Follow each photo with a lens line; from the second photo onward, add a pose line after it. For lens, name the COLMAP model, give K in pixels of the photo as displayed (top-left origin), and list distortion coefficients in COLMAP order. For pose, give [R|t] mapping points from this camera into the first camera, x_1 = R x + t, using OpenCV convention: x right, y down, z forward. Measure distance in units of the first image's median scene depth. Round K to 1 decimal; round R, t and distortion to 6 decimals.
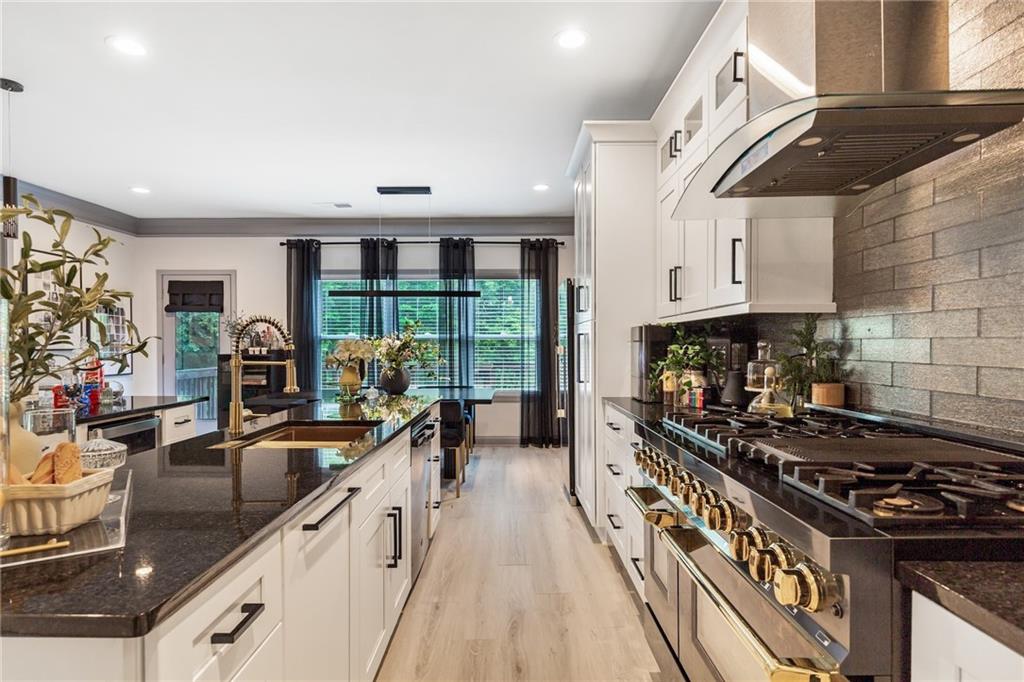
lens RADIAL K [[579.2, 0, 512.0], [0, 579.2, 341.0], [0, 0, 1]] dist [-0.000414, 0.000001]
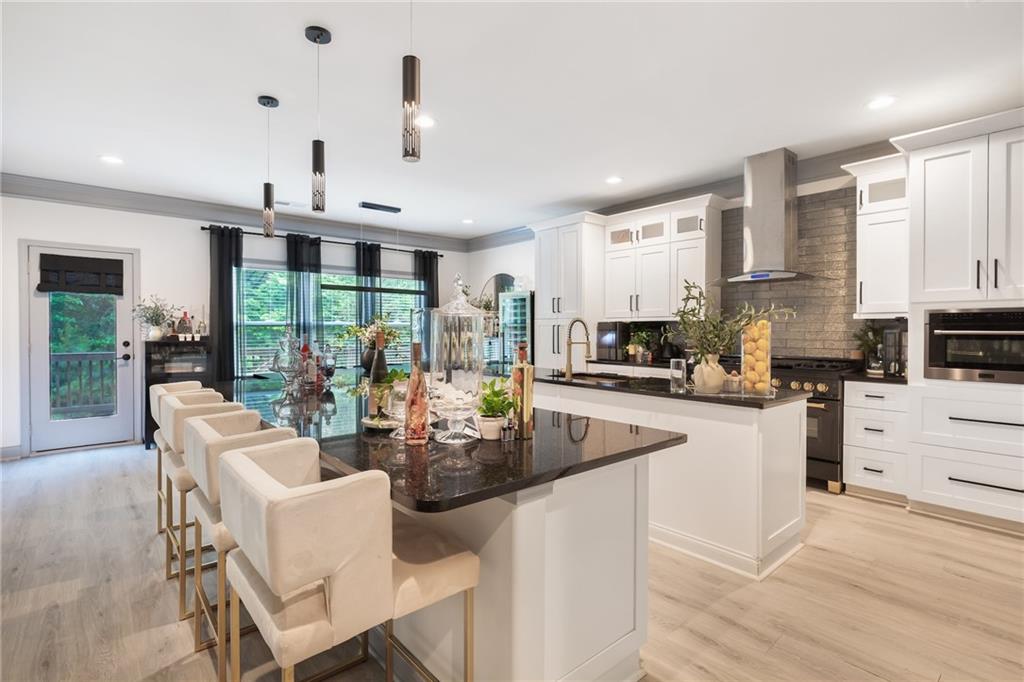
lens RADIAL K [[504.5, 0, 510.1], [0, 504.5, 330.9], [0, 0, 1]] dist [-0.001205, 0.000055]
pose [[0.752629, 0.000892, 0.658445, -0.566148], [-0.007712, 0.999942, 0.007460, -0.003792], [-0.658400, -0.010693, 0.752592, 0.010316]]
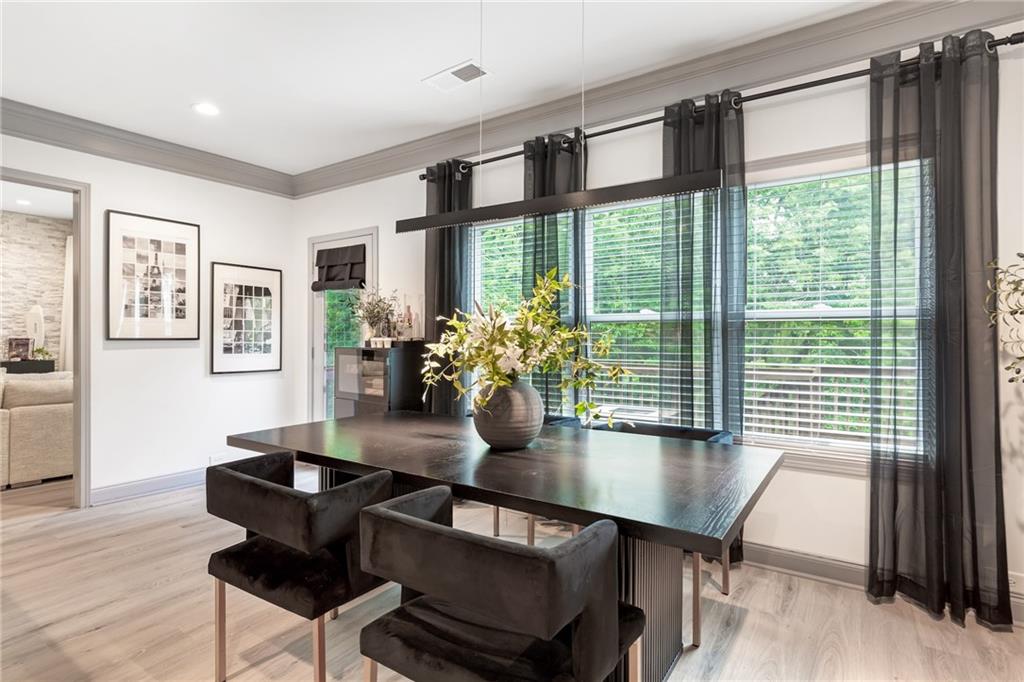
lens RADIAL K [[528.3, 0, 510.7], [0, 528.3, 334.5], [0, 0, 1]] dist [-0.001583, -0.000174]
pose [[0.829064, 0.001499, -0.559152, 0.013125], [0.000057, 0.999996, 0.002765, 0.006253], [0.559154, -0.002324, 0.829061, 0.565387]]
